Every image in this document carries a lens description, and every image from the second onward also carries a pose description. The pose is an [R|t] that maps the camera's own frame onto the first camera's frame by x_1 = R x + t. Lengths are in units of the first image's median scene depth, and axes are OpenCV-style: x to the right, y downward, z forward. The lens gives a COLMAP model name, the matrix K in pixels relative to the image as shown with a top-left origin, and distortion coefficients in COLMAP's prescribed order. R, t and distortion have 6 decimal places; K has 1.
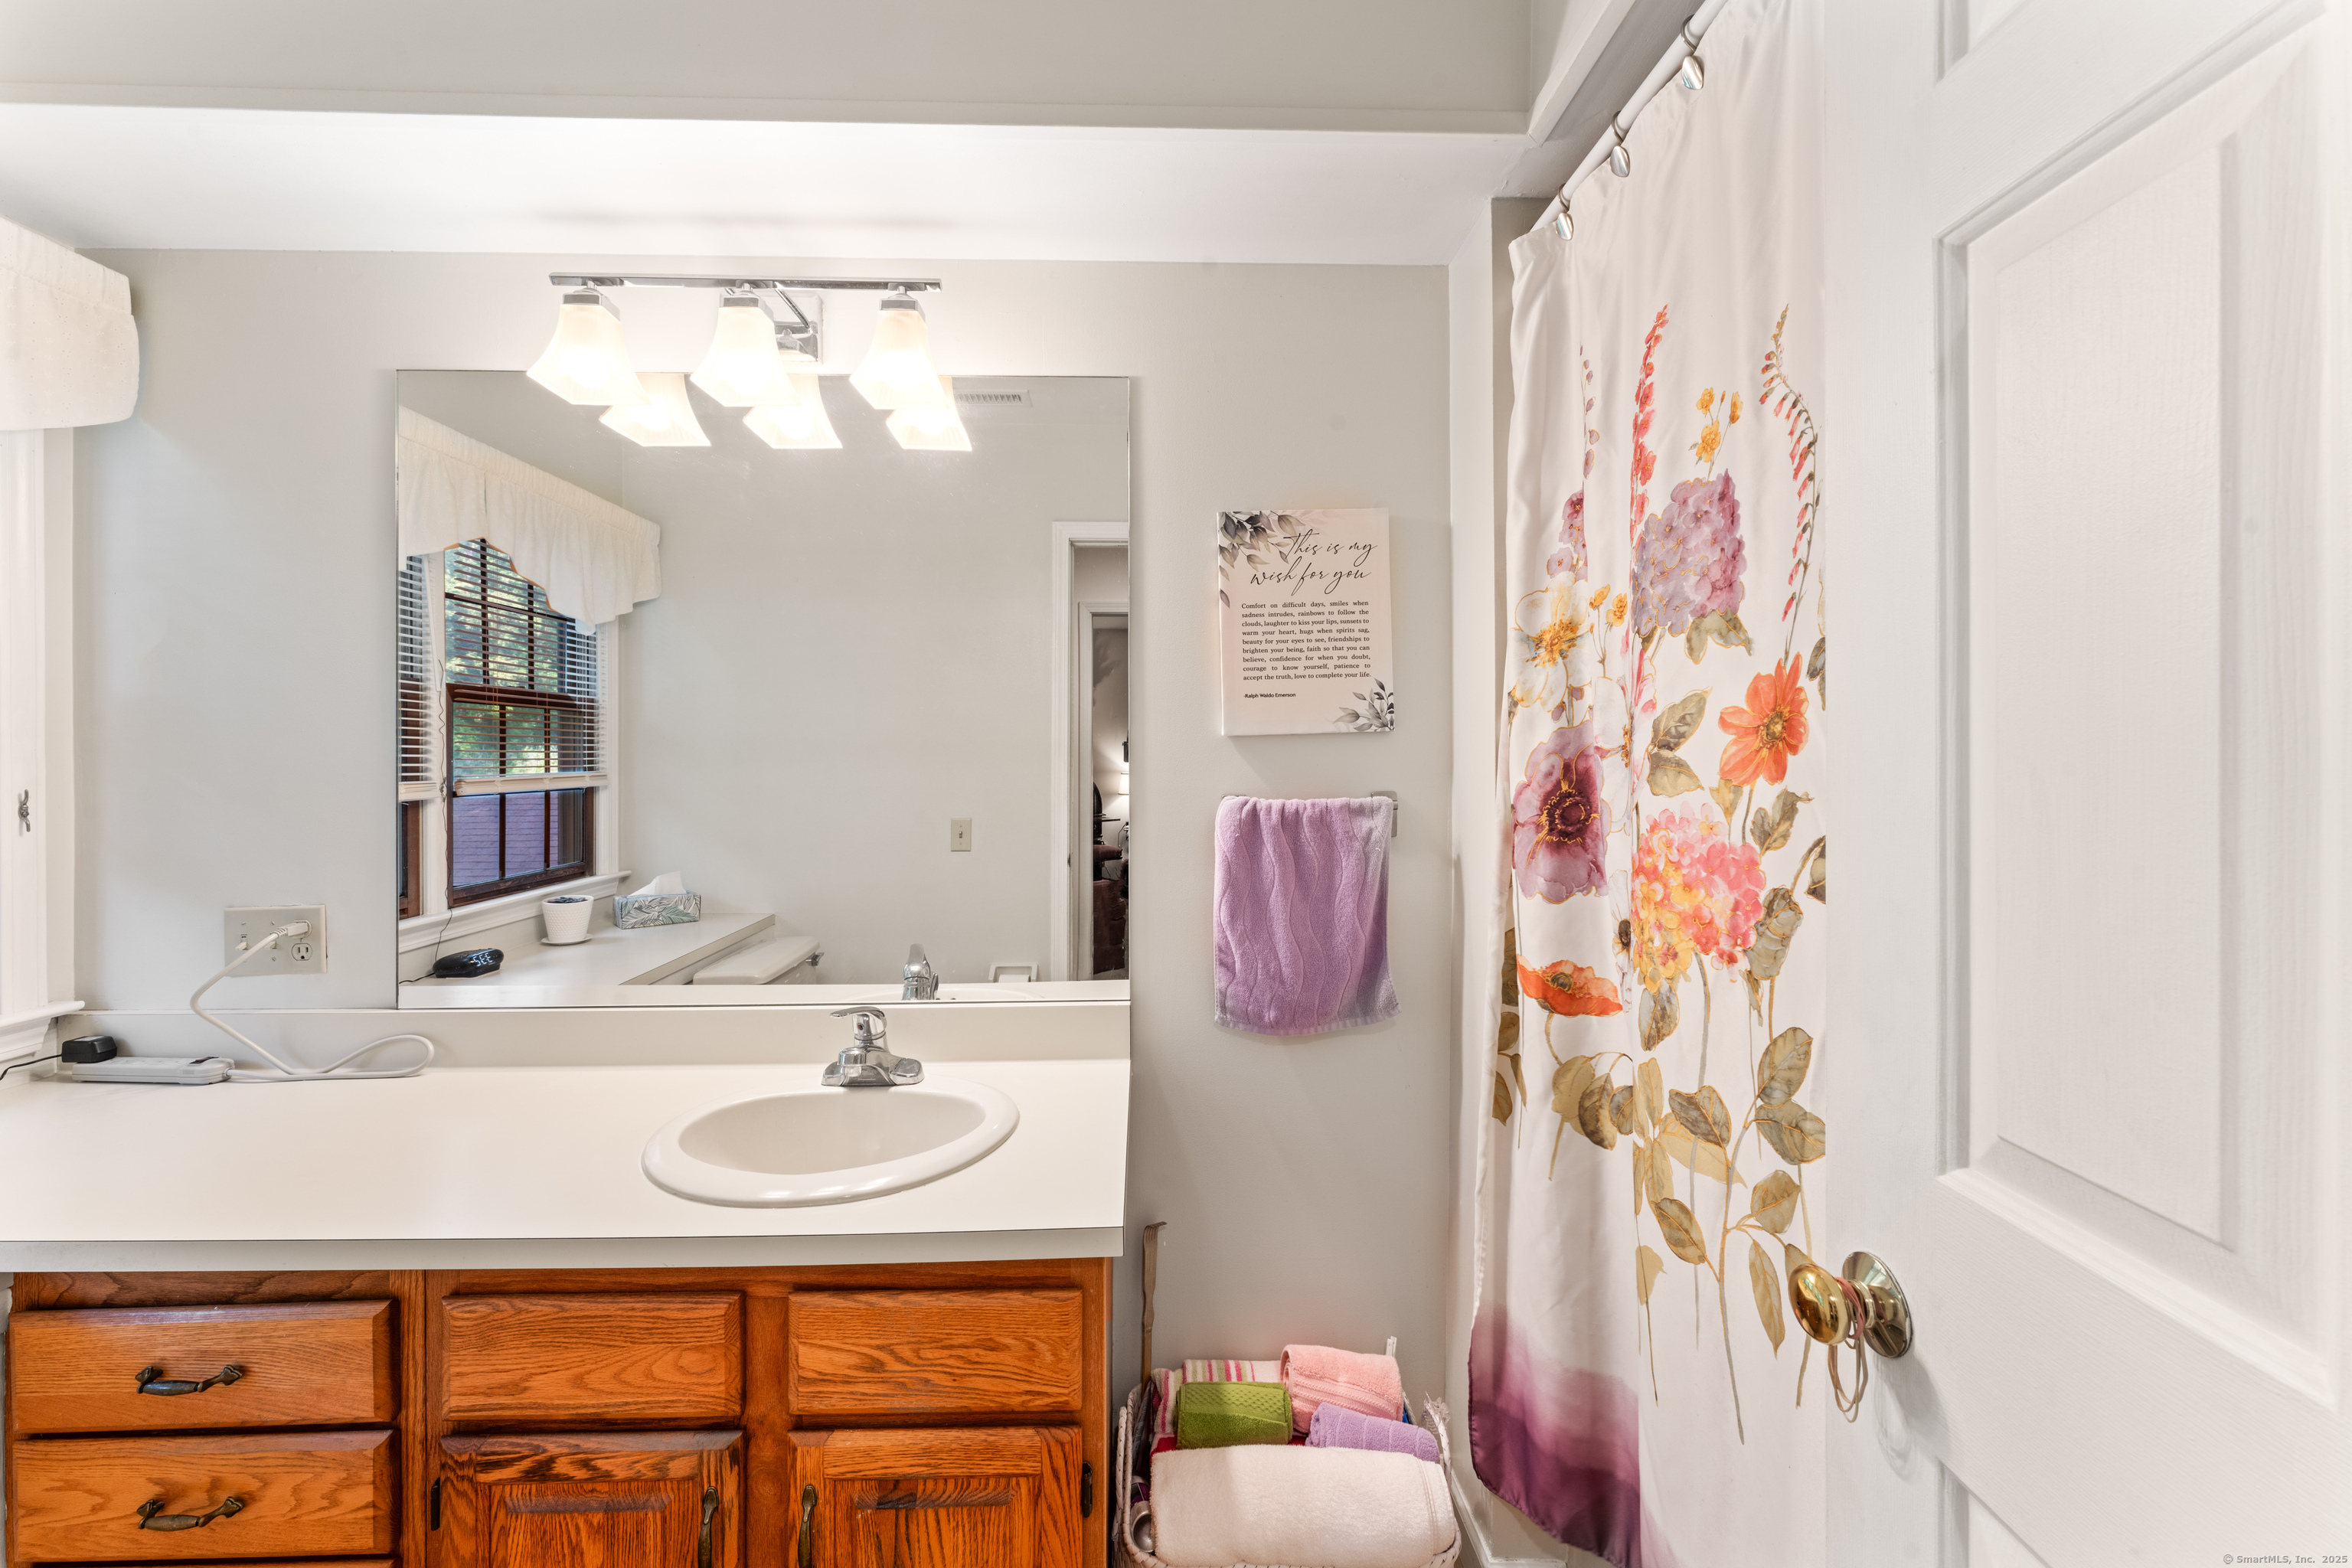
lens RADIAL K [[951.1, 0, 1171.5], [0, 951.1, 749.7], [0, 0, 1]] dist [0.000342, -0.000252]
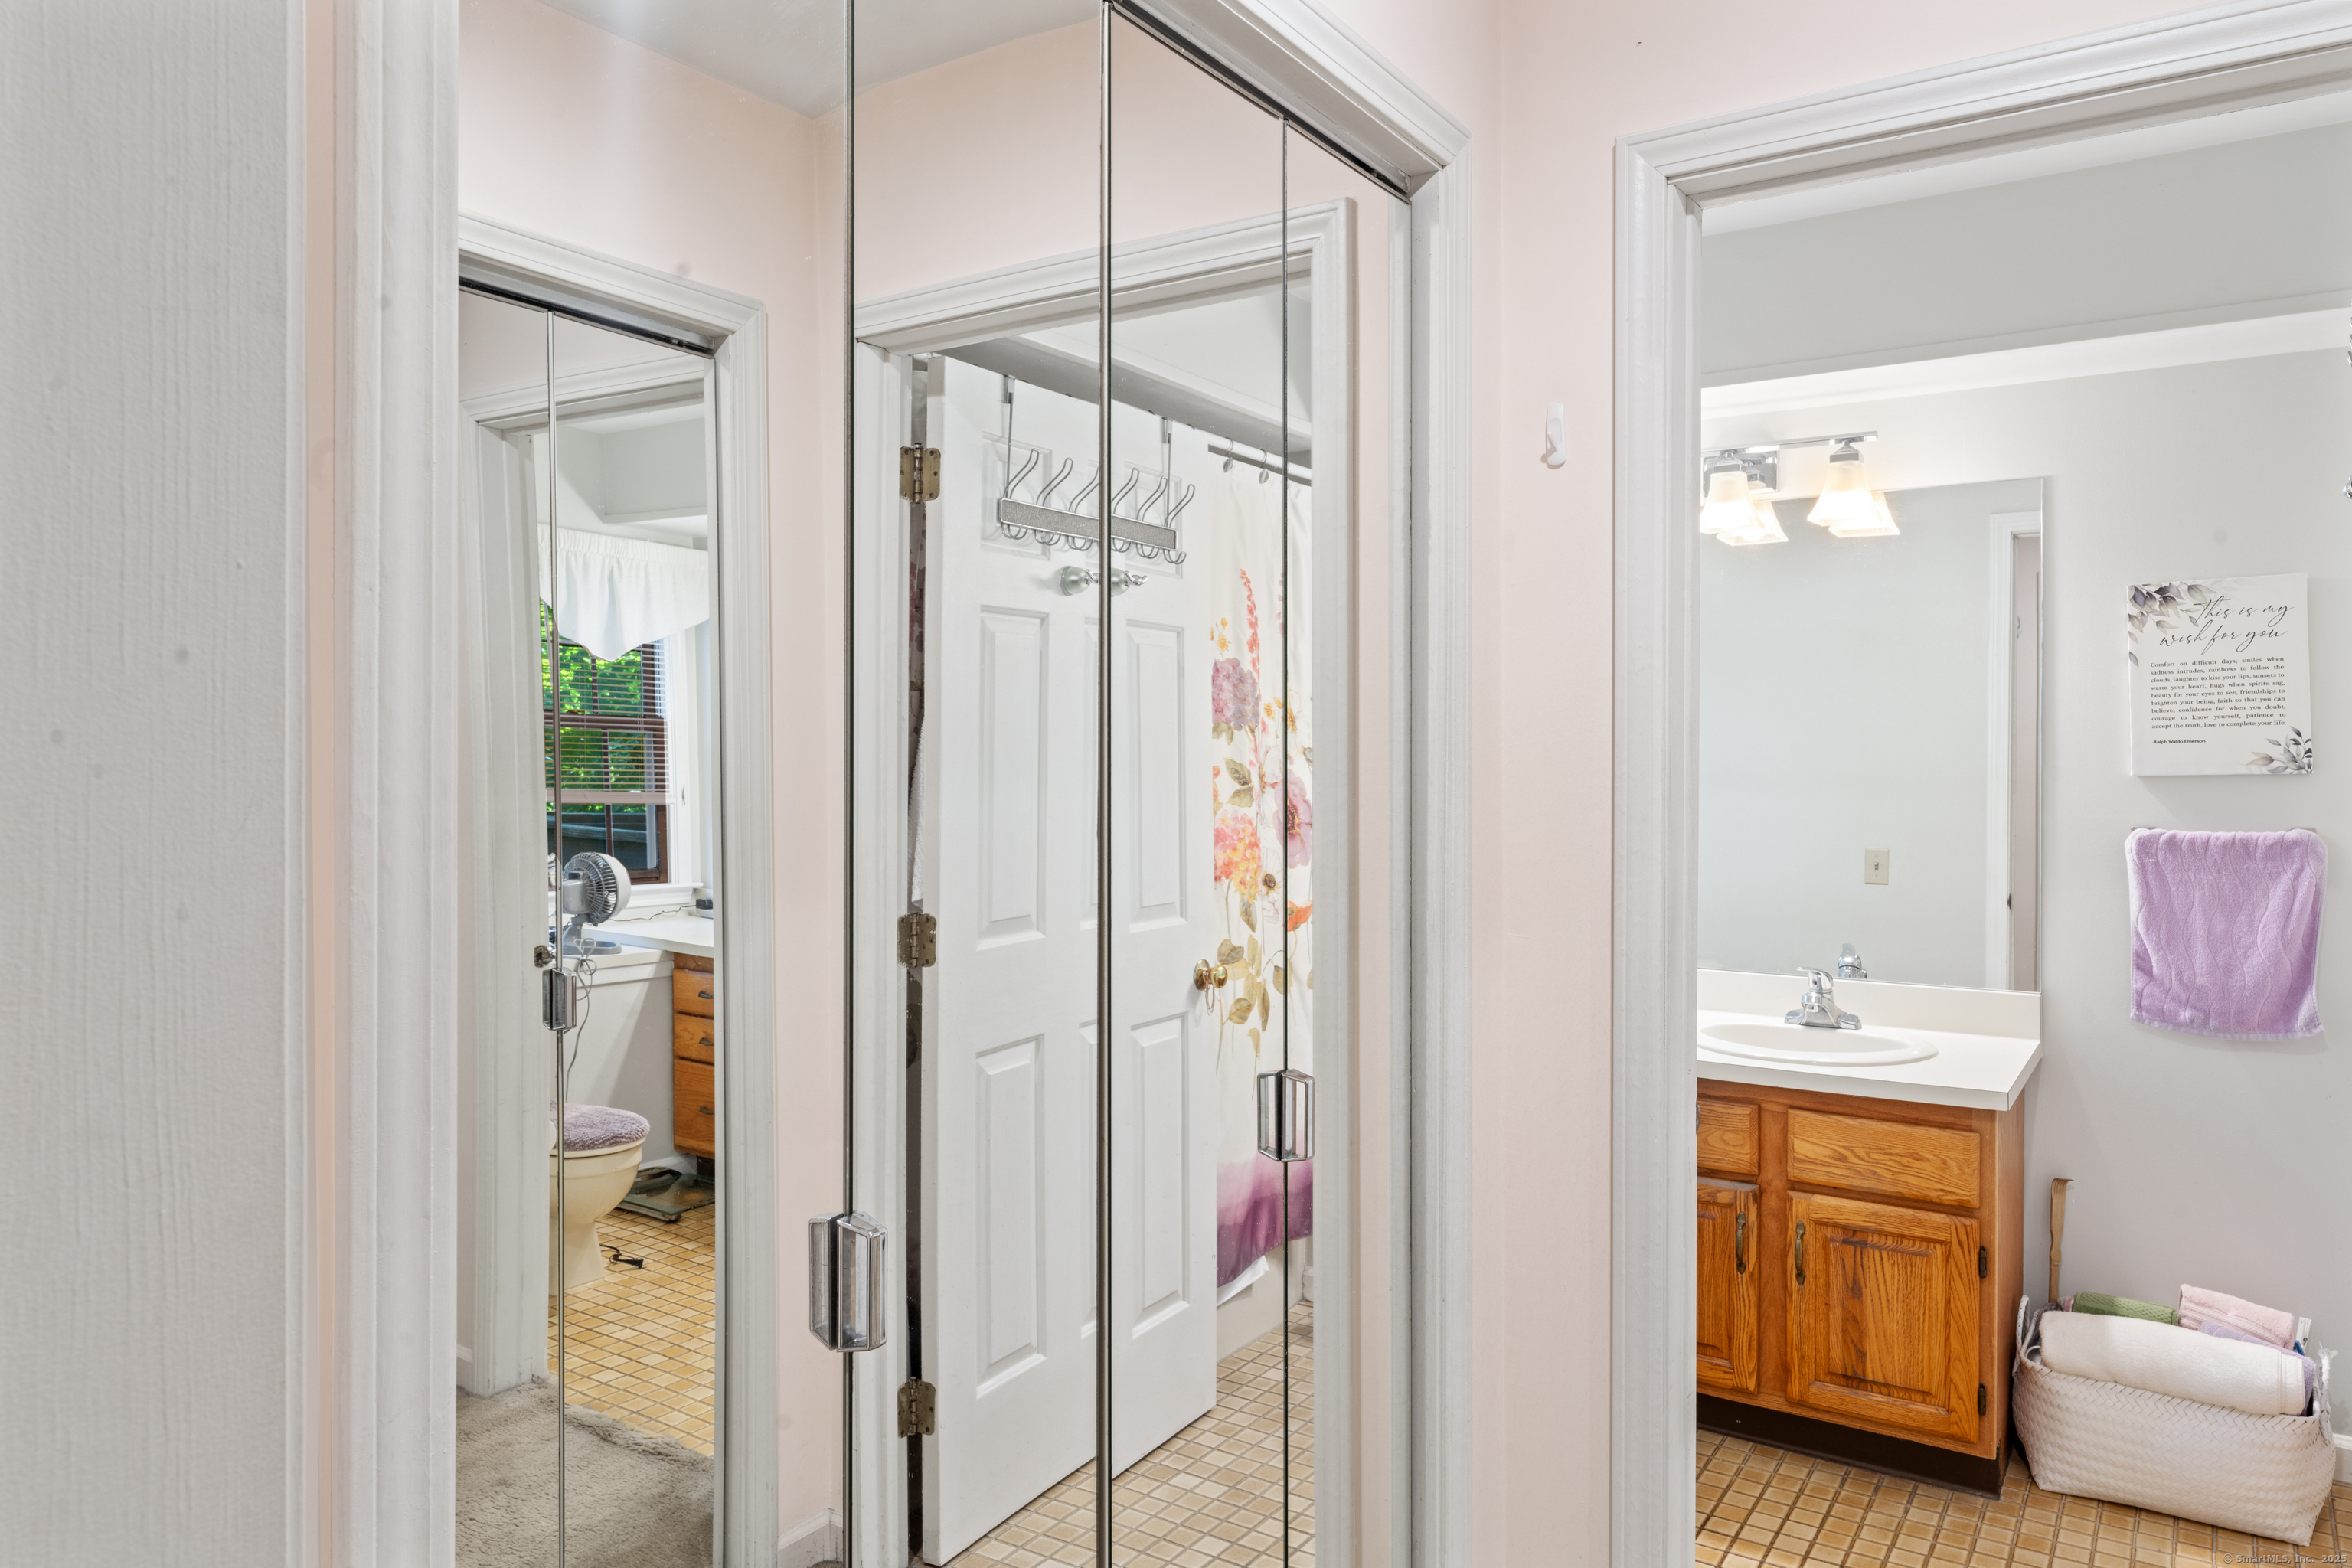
lens RADIAL K [[1574.6, 0, 1172.7], [0, 1574.6, 752.0], [0, 0, 1]] dist [0.000661, -0.000069]
pose [[0.812389, 0.003888, -0.583103, 0.253134], [-0.002898, 0.999992, 0.002631, -0.051165], [0.583108, -0.000448, 0.812394, -1.419976]]
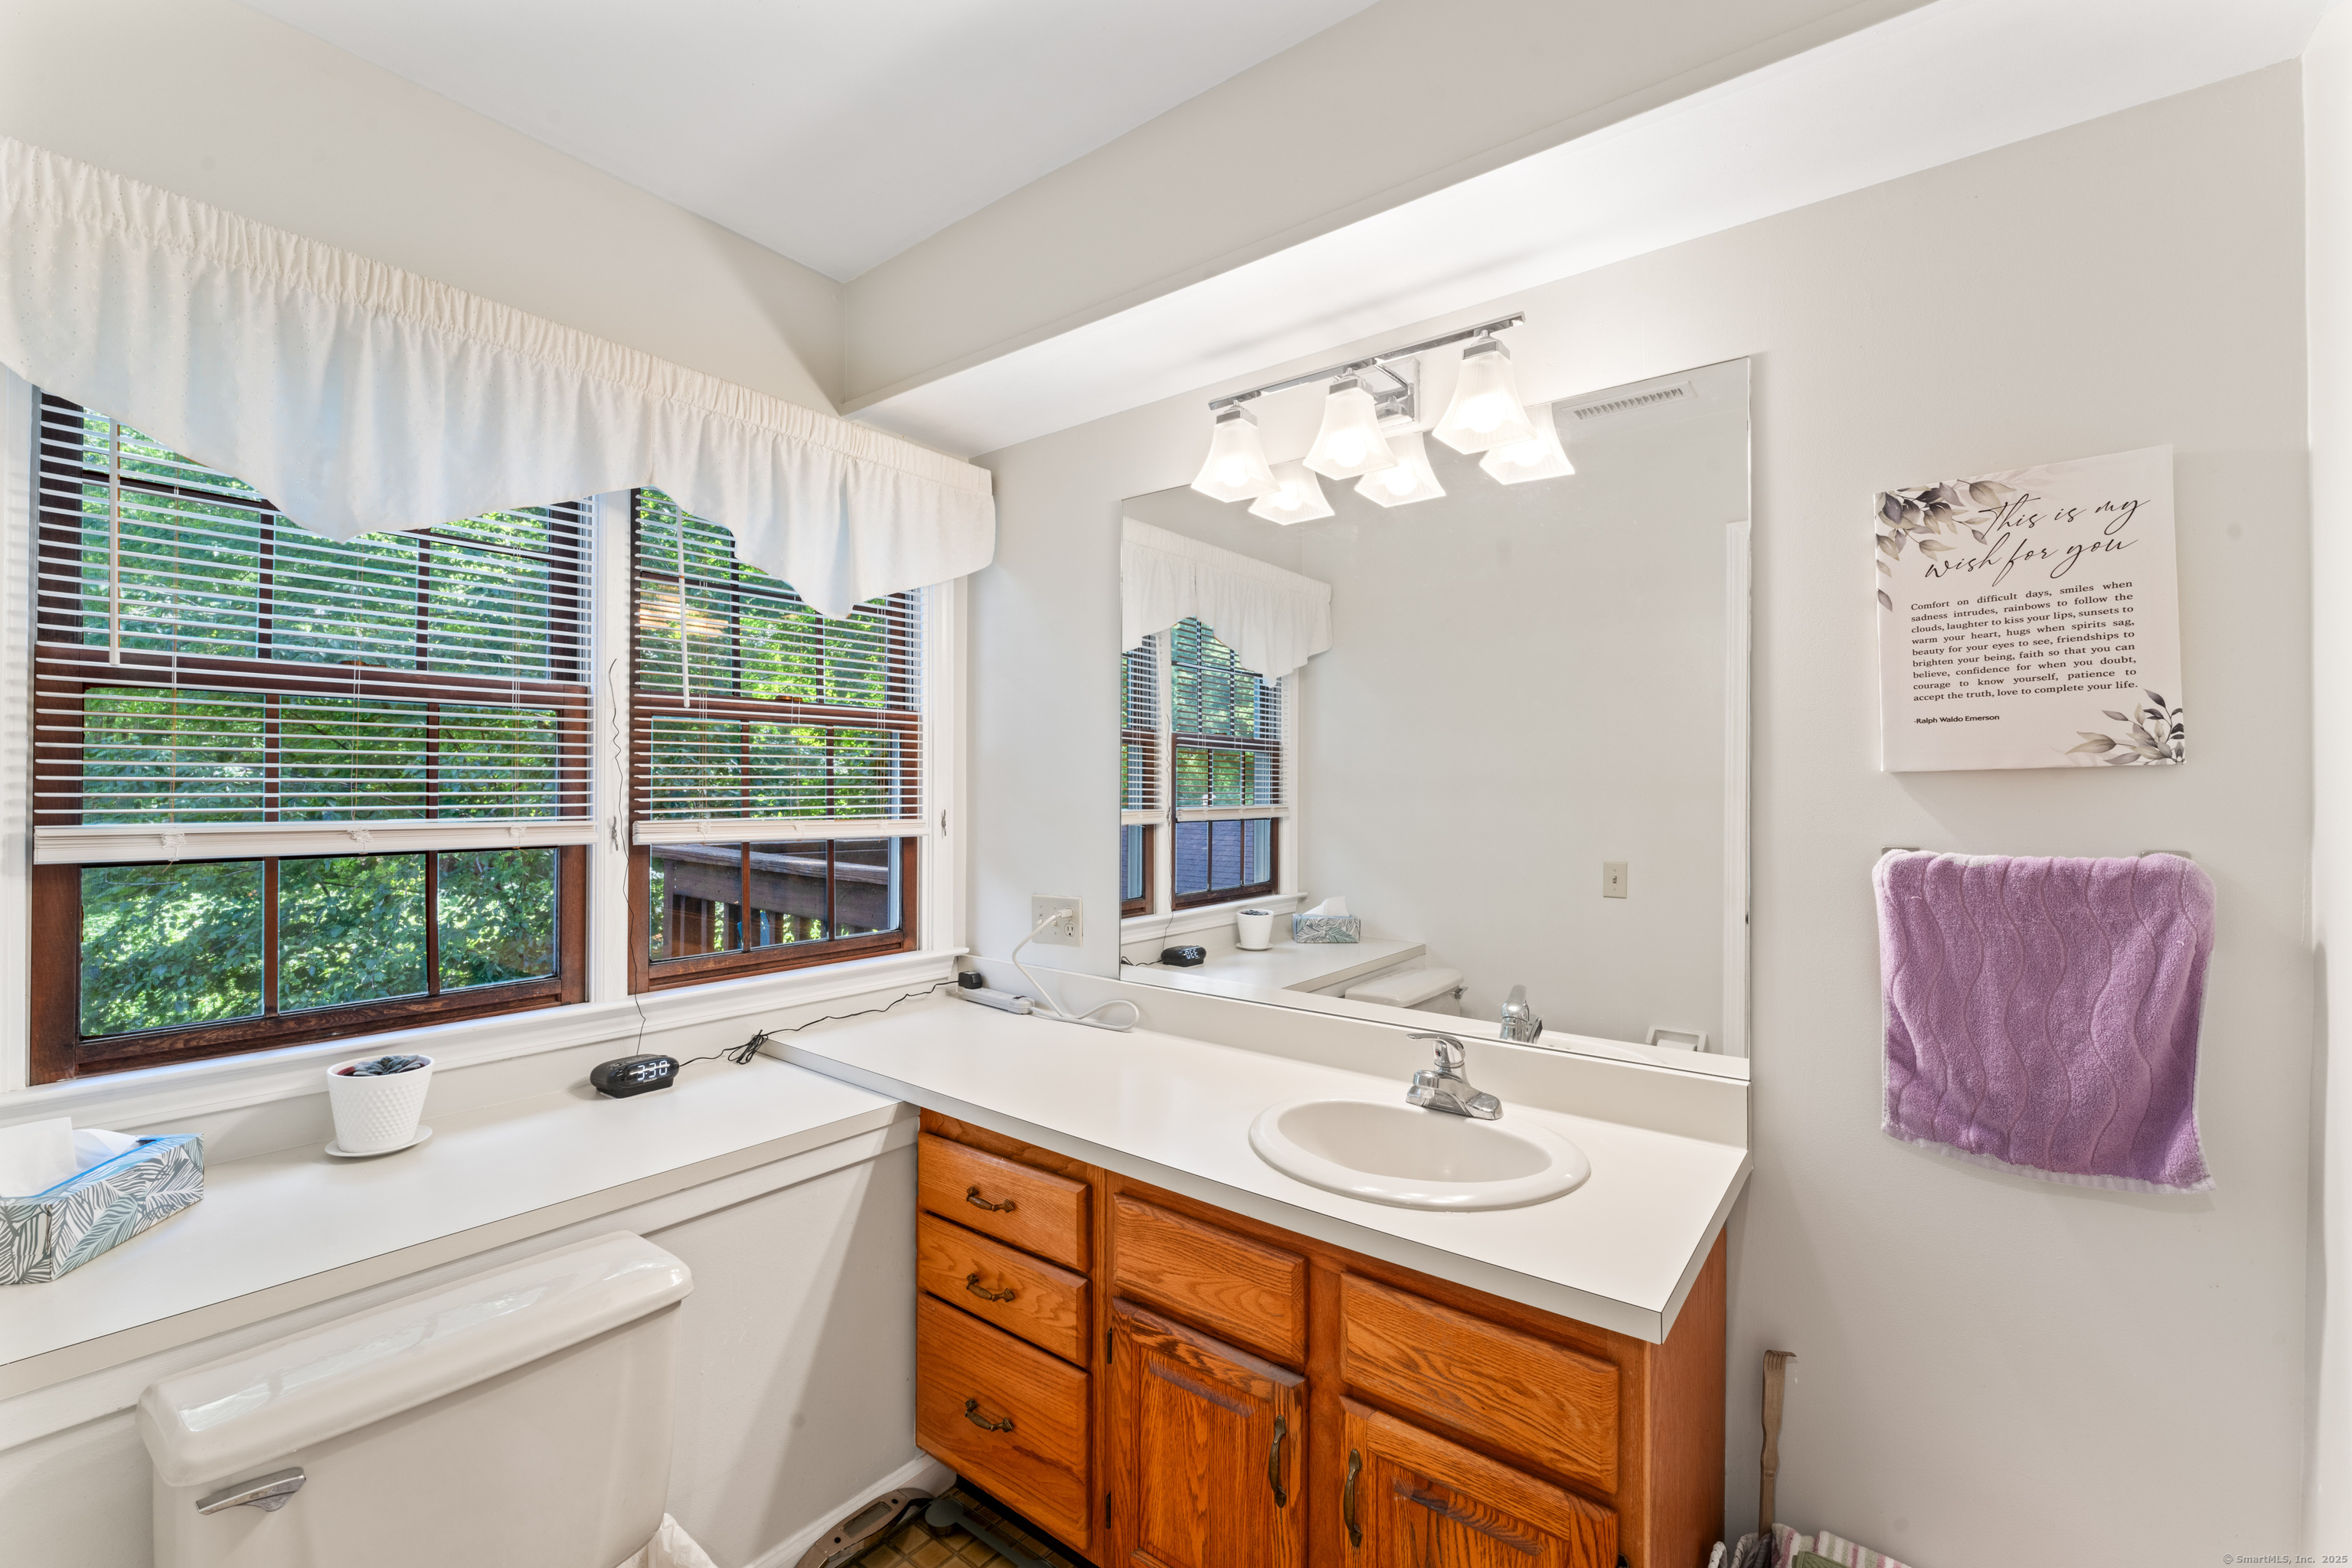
lens RADIAL K [[991.8, 0, 1179.1], [0, 991.8, 779.2], [0, 0, 1]] dist [-0.004431, -0.000133]
pose [[0.772068, 0.000640, -0.635539, 0.141461], [-0.005251, 0.999972, -0.005371, -0.001053], [0.635518, 0.007484, 0.772050, -0.019844]]
